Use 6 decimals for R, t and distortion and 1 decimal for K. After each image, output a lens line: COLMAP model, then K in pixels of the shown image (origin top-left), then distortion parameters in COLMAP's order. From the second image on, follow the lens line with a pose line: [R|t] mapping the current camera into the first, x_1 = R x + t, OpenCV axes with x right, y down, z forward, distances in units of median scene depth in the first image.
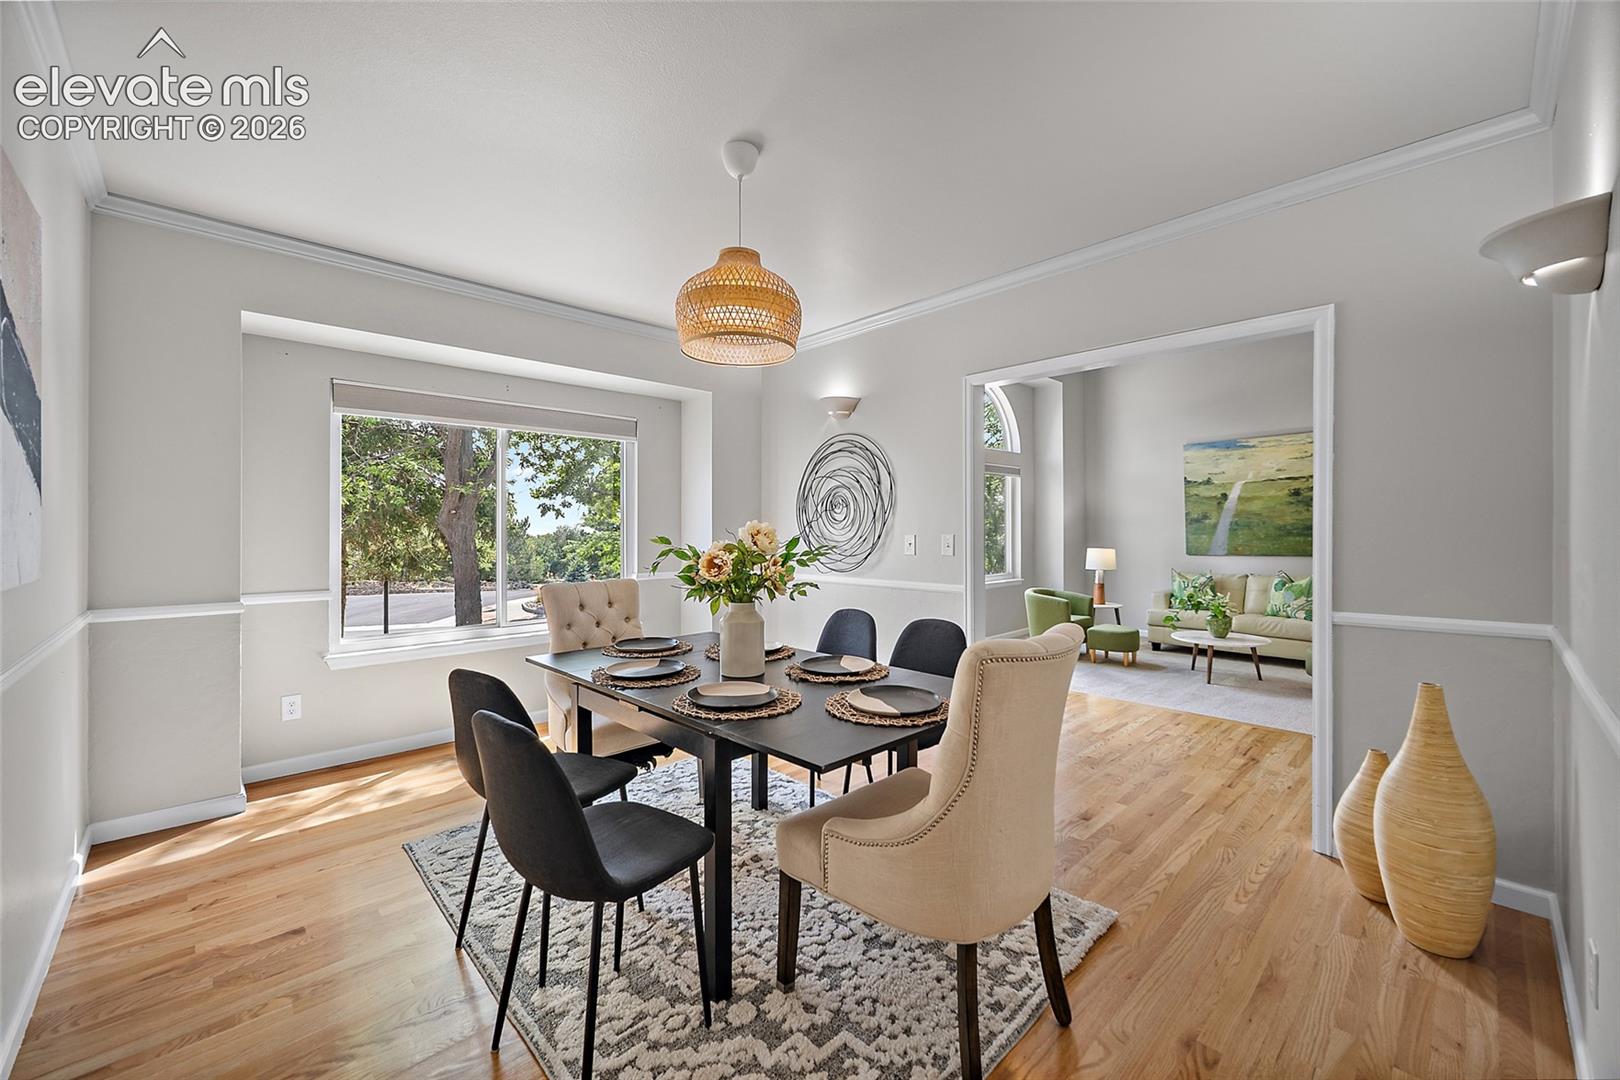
lens RADIAL K [[638.3, 0, 813.7], [0, 638.3, 524.3], [0, 0, 1]] dist [-0.003814, 0.000568]
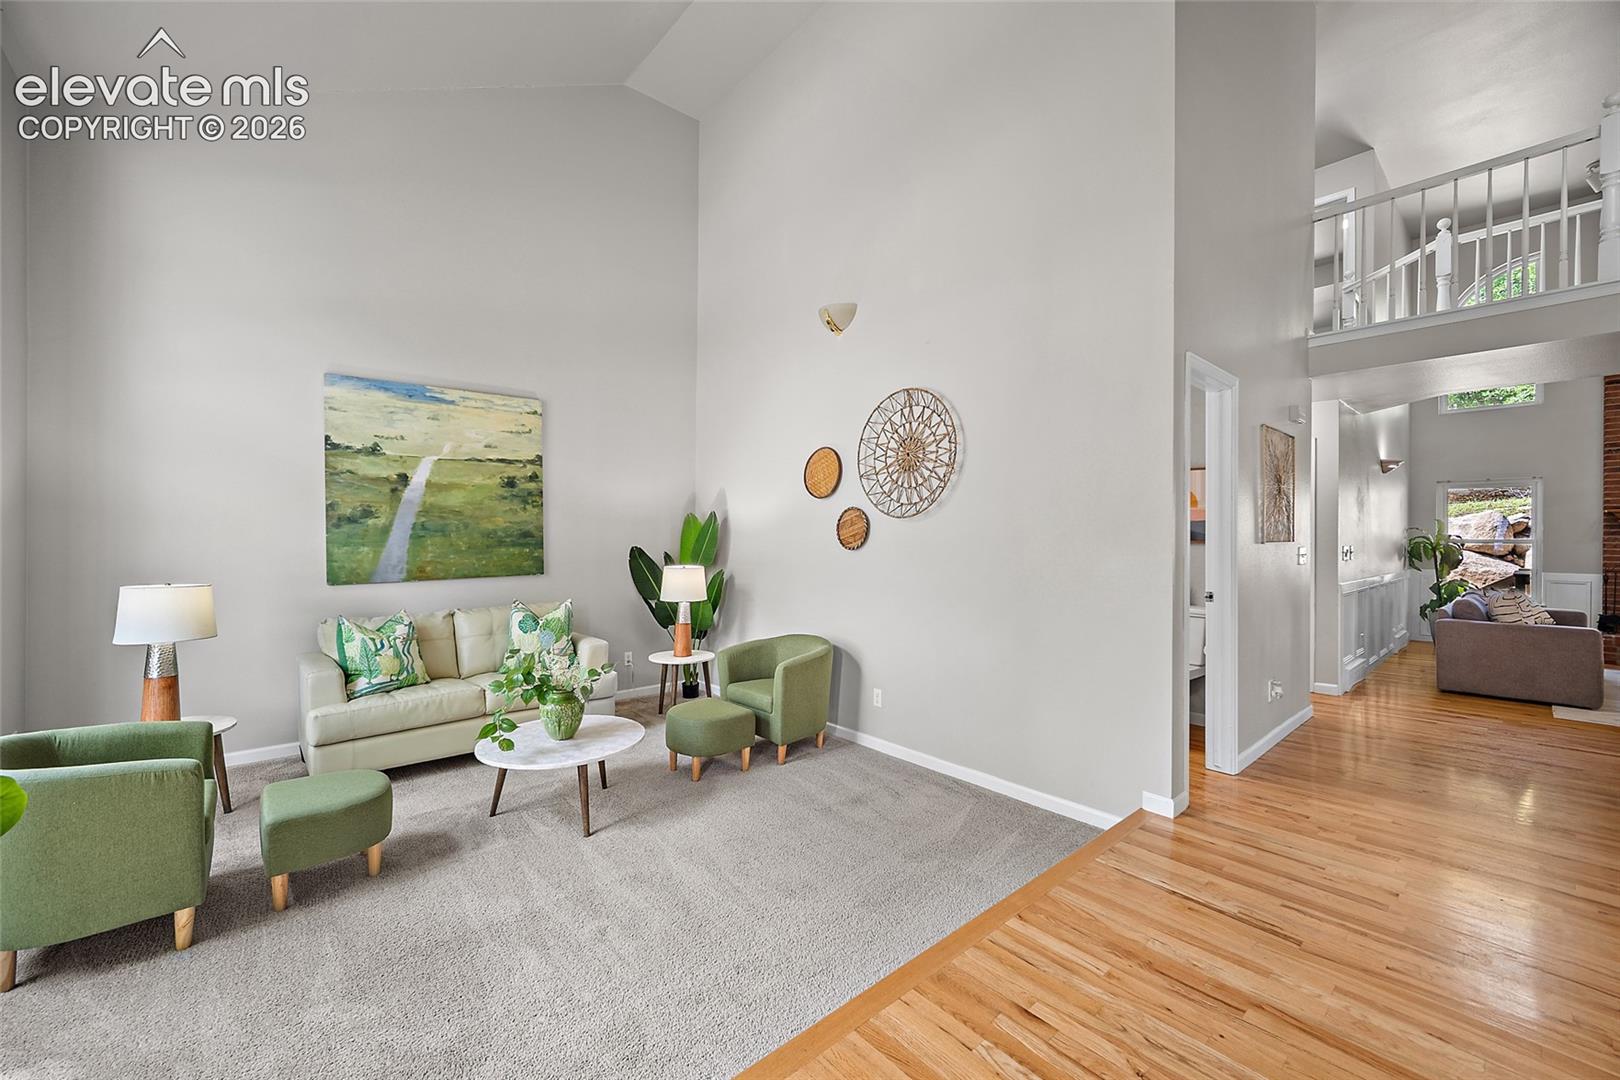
lens RADIAL K [[638.3, 0, 809.6], [0, 638.3, 535.8], [0, 0, 1]] dist [-0.003814, 0.000568]
pose [[0.048199, 0.003903, 0.998830, 0.087851], [-0.008636, 0.999957, -0.003491, 0.006257], [-0.998800, -0.008458, 0.048230, 0.611833]]
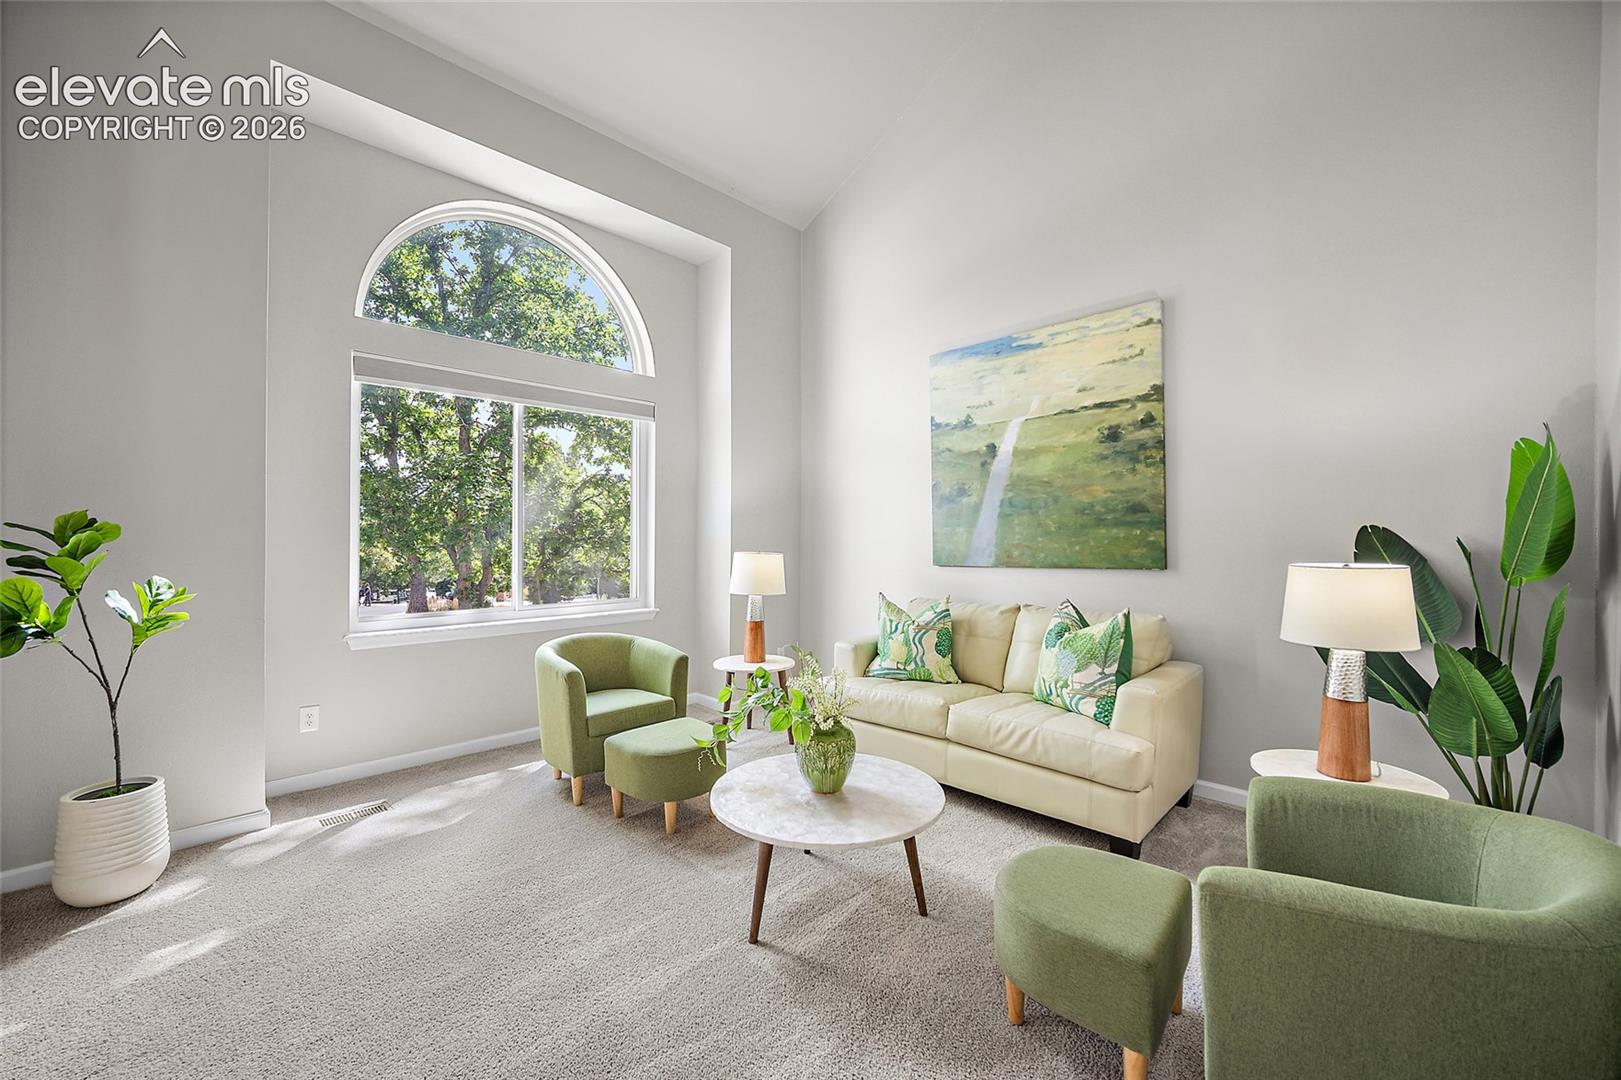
lens RADIAL K [[638.6, 0, 806.5], [0, 638.6, 537.5], [0, 0, 1]] dist [-0.003814, 0.000568]
pose [[0.999530, 0.007000, 0.029833, 0.488700], [-0.007066, 0.999973, 0.002122, 0.025751], [-0.029817, -0.002331, 0.999553, 0.504525]]
